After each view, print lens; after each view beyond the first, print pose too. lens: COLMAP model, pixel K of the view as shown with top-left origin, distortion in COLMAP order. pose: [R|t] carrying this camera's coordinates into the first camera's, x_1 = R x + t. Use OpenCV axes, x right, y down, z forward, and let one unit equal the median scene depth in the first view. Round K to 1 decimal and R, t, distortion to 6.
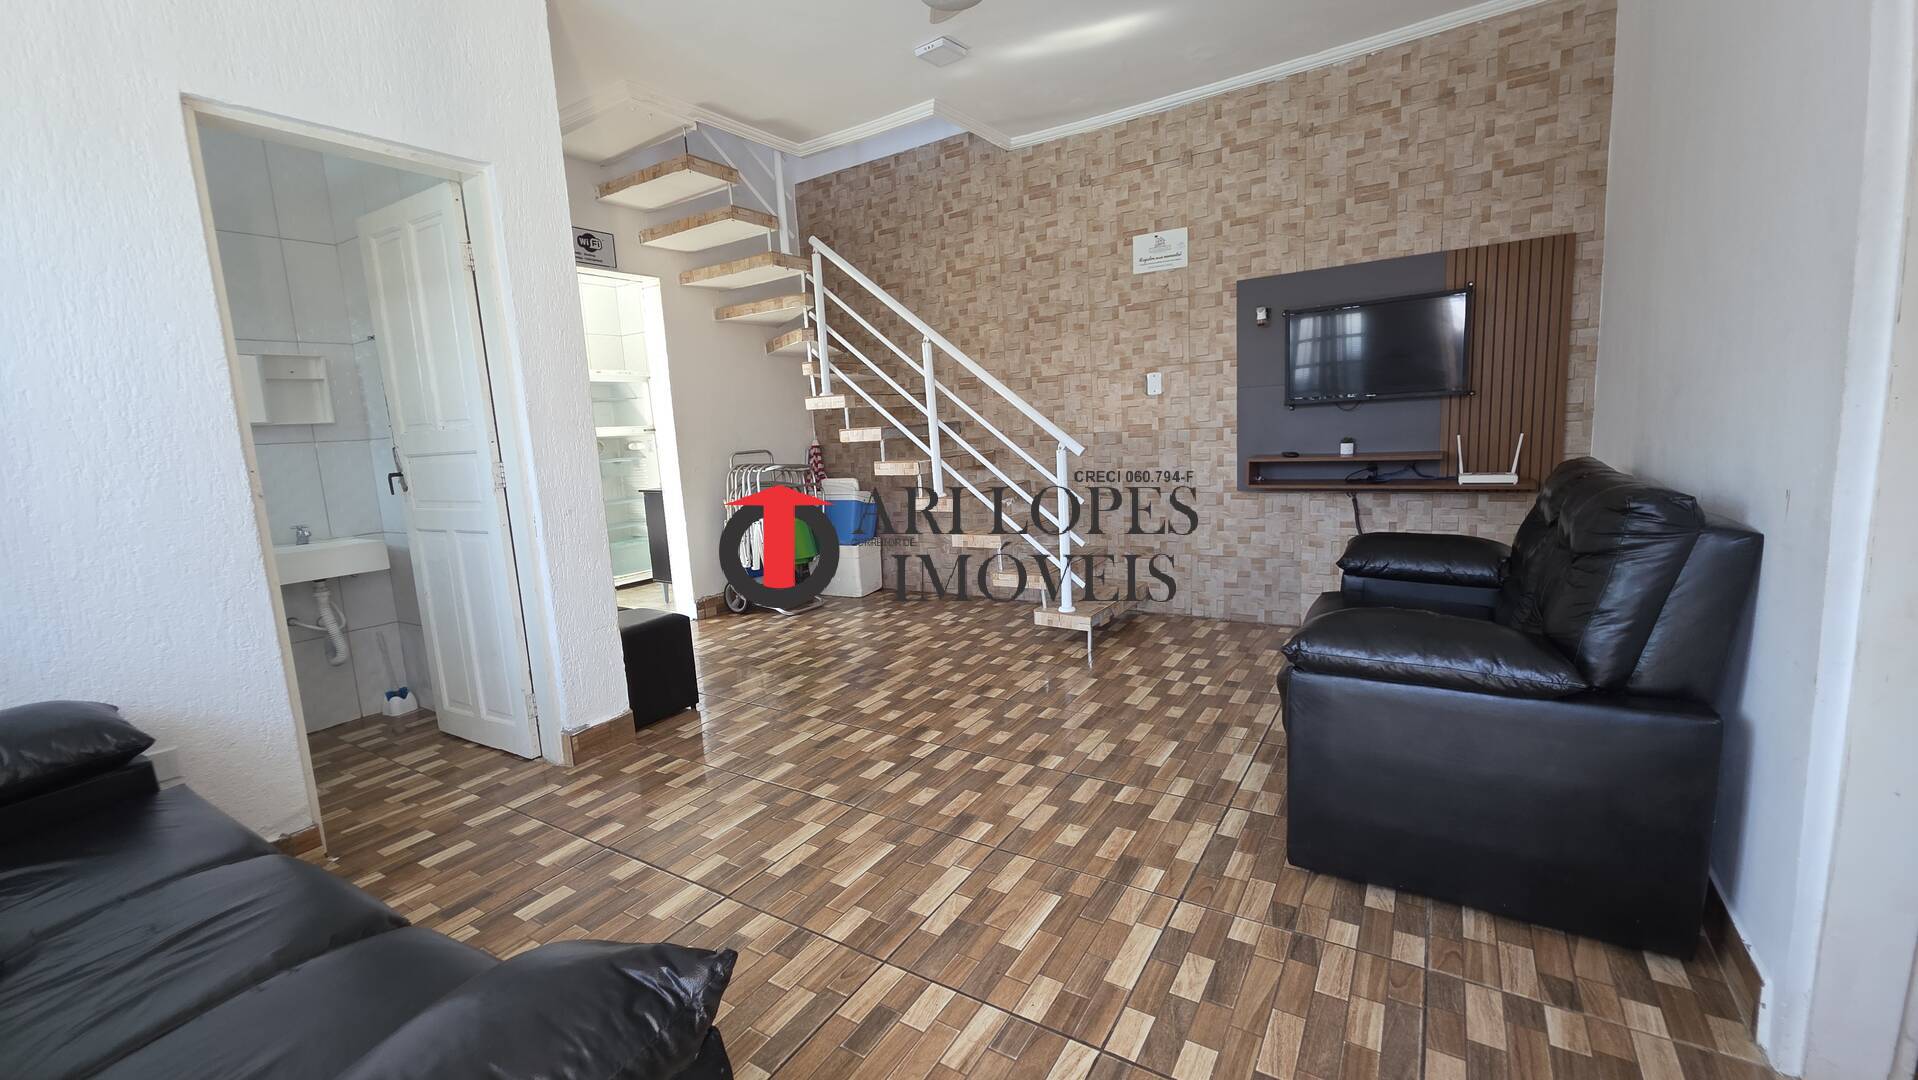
lens RADIAL K [[762.8, 0, 957.7], [0, 762.8, 531.8], [0, 0, 1]] dist [0.017048, -0.009528]
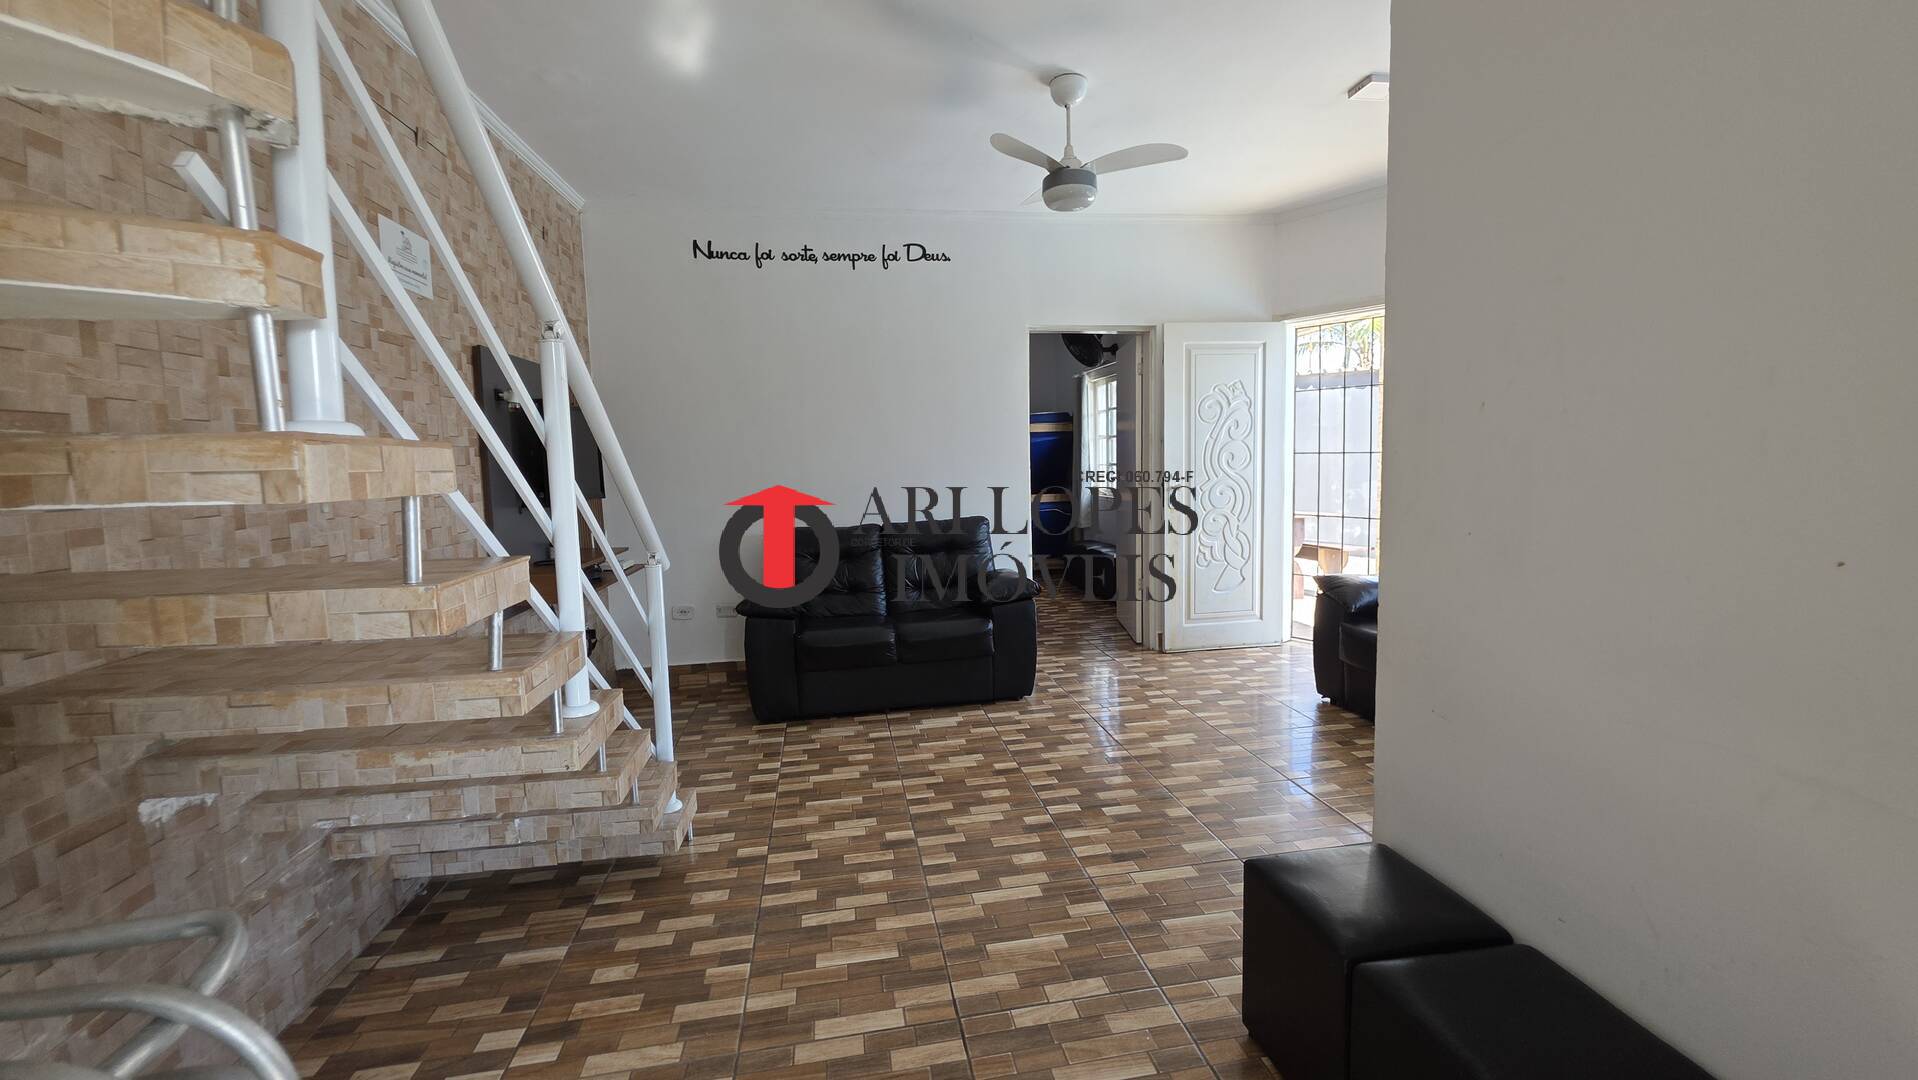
lens RADIAL K [[762.8, 0, 957.7], [0, 762.8, 531.8], [0, 0, 1]] dist [0.017048, -0.009528]
pose [[-0.662789, 0.005364, 0.748787, -0.649455], [0.174442, 0.973567, 0.147433, -0.228903], [-0.728204, 0.228337, -0.646205, 1.514292]]
